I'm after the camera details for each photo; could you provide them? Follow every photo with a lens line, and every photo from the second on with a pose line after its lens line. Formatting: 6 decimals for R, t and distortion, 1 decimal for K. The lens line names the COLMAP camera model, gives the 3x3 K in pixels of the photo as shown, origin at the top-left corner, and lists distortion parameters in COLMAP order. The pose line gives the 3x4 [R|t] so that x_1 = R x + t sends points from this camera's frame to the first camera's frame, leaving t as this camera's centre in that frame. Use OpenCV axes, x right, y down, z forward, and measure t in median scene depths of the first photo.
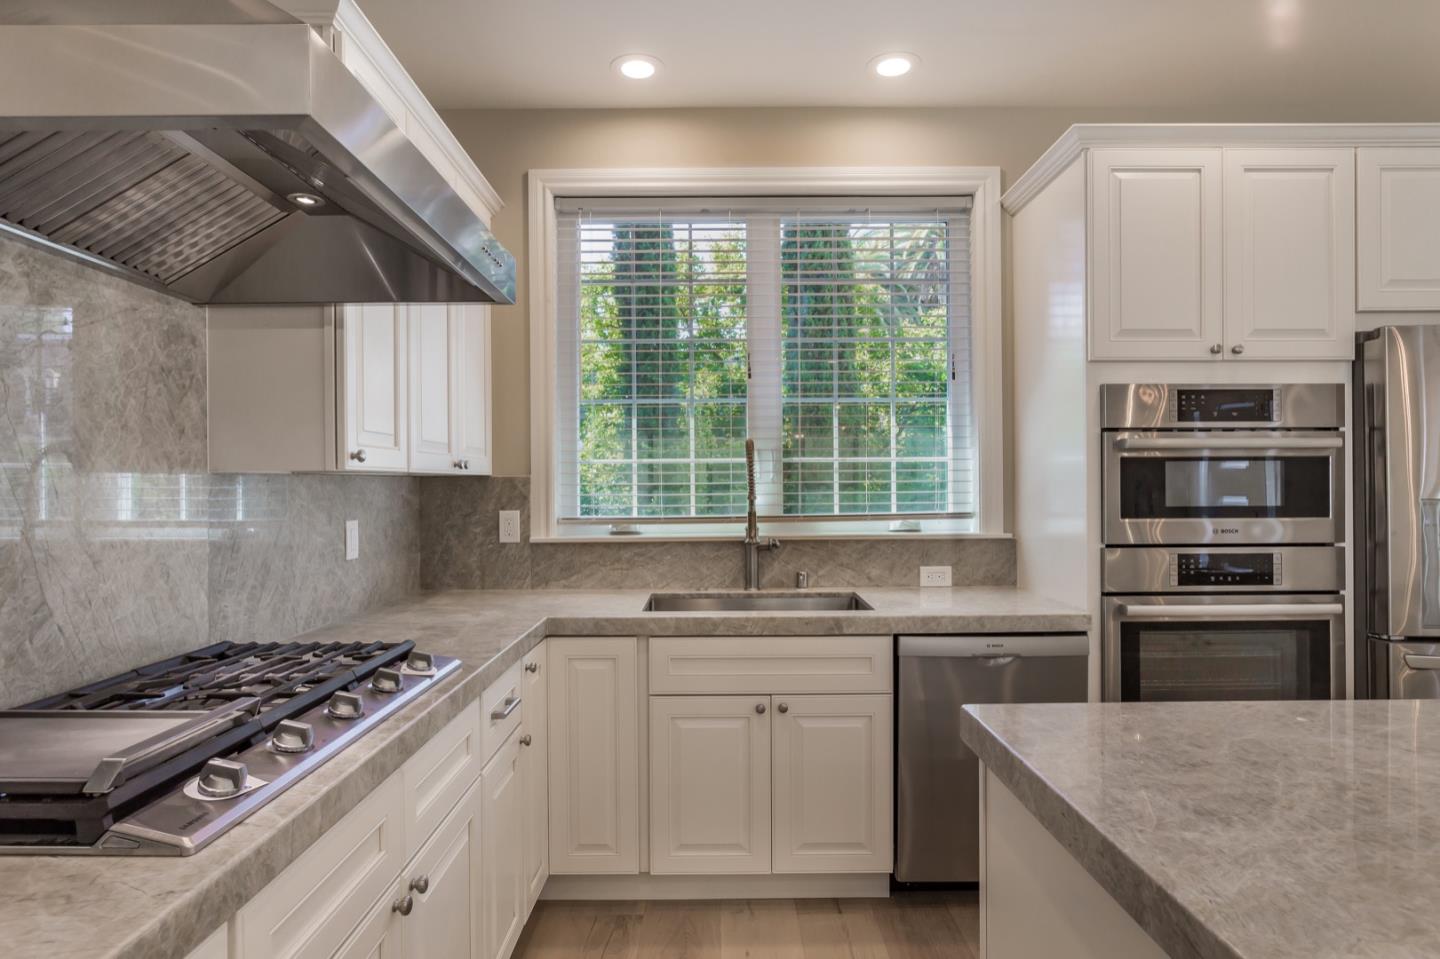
lens RADIAL K [[793.9, 0, 718.3], [0, 793.9, 484.0], [0, 0, 1]] dist [-0.011797, 0.002879]
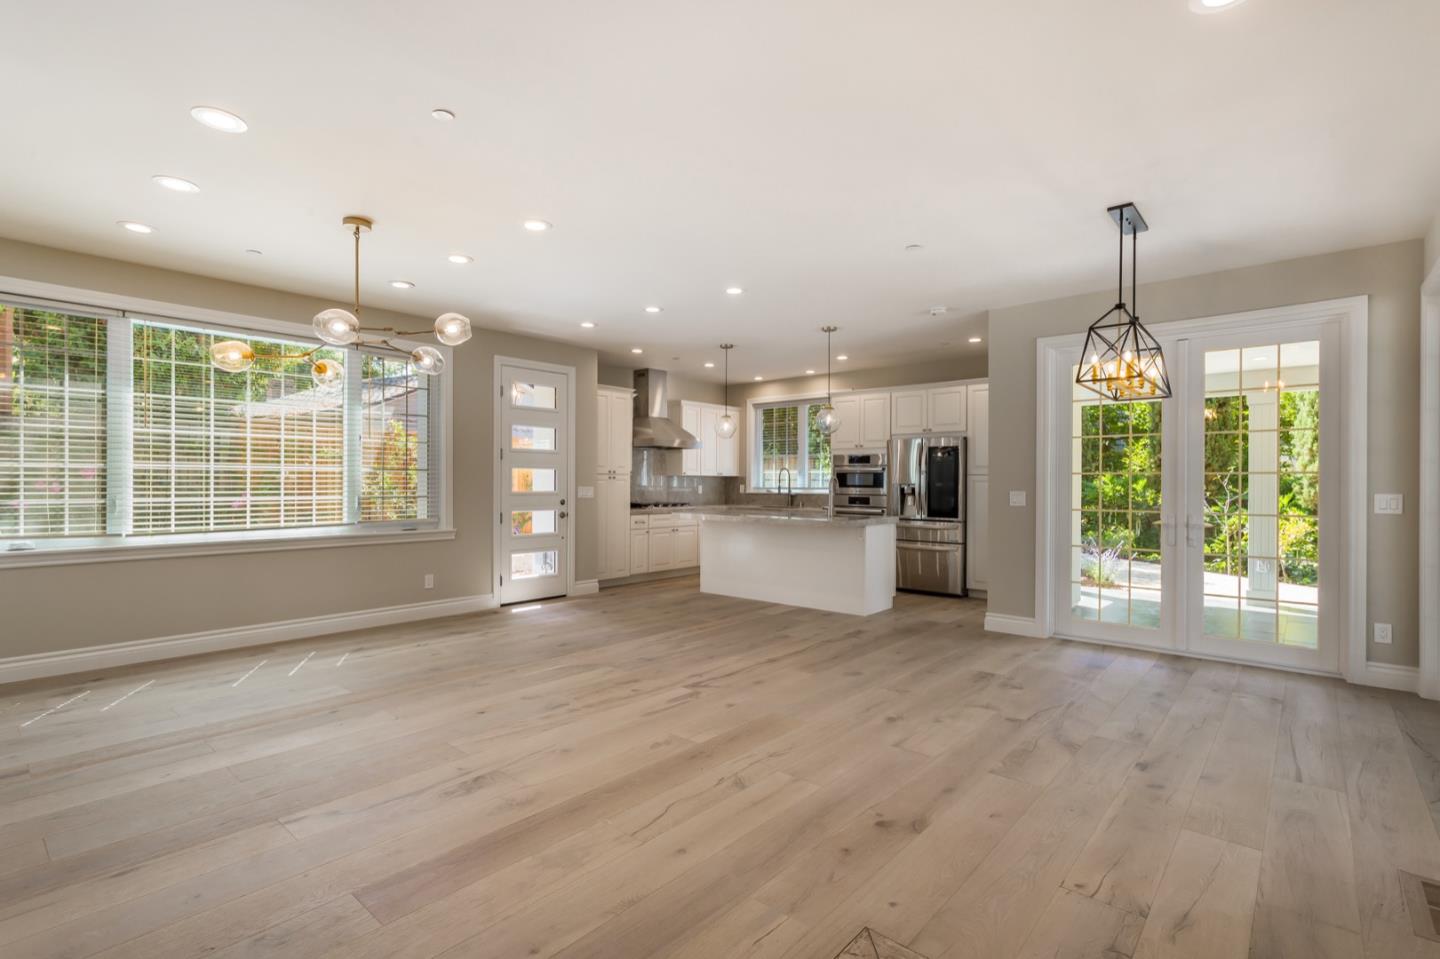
lens RADIAL K [[676.8, 0, 714.5], [0, 676.8, 482.3], [0, 0, 1]] dist [0.003792, 0.001213]
pose [[0.746598, 0.010800, -0.665188, 2.463193], [-0.009182, 0.999940, 0.005929, 0.001770], [0.665212, 0.001681, 0.746652, -2.122165]]
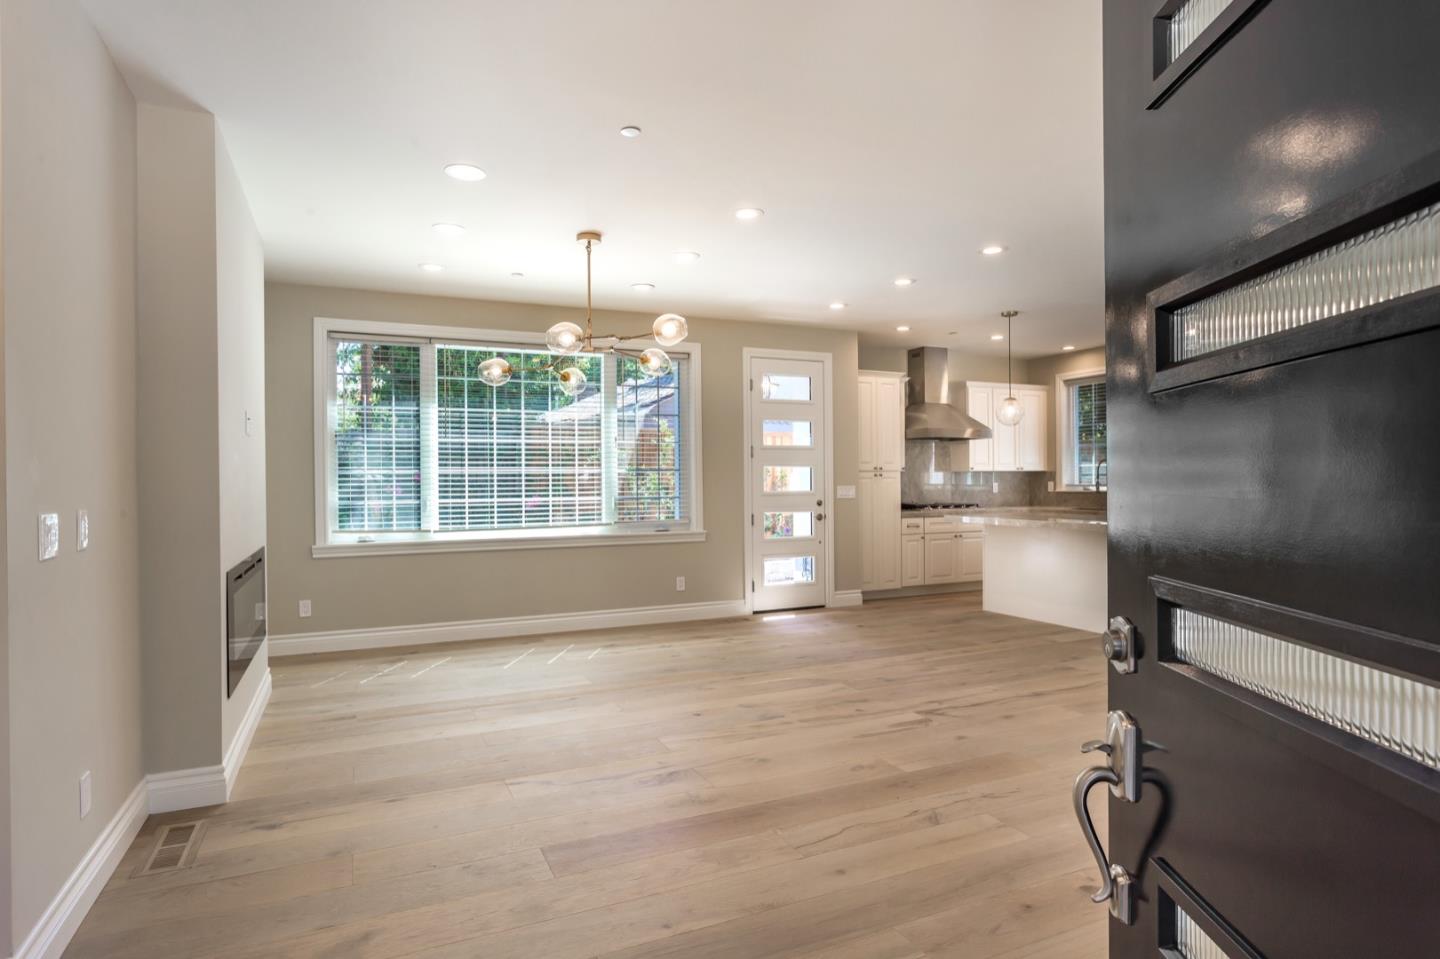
lens RADIAL K [[786.6, 0, 712.5], [0, 786.6, 479.5], [0, 0, 1]] dist [-0.023160, 0.000629]
pose [[0.413231, 0.002019, -0.910624, 2.670261], [0.006072, 0.999969, 0.004973, 0.001166], [0.910606, -0.007584, 0.413206, -2.018857]]
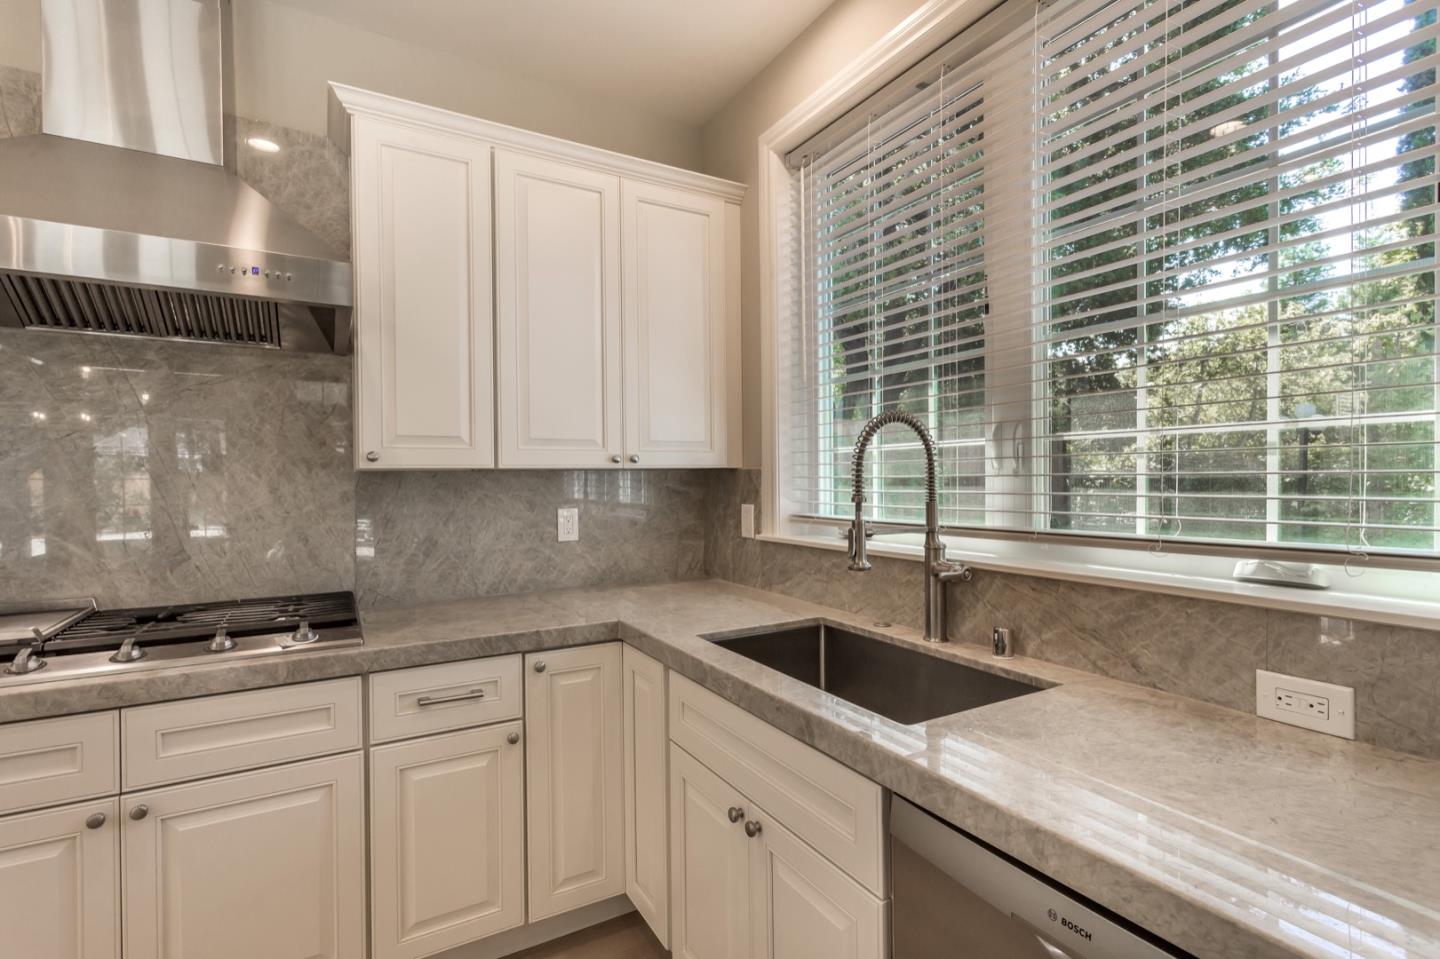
lens RADIAL K [[676.8, 0, 714.5], [0, 676.8, 482.3], [0, 0, 1]] dist [0.003792, 0.001213]
pose [[0.495676, 0.009710, -0.868453, 0.556813], [0.004808, 0.999892, 0.013924, -0.006299], [0.868494, -0.011077, 0.495576, 0.724904]]
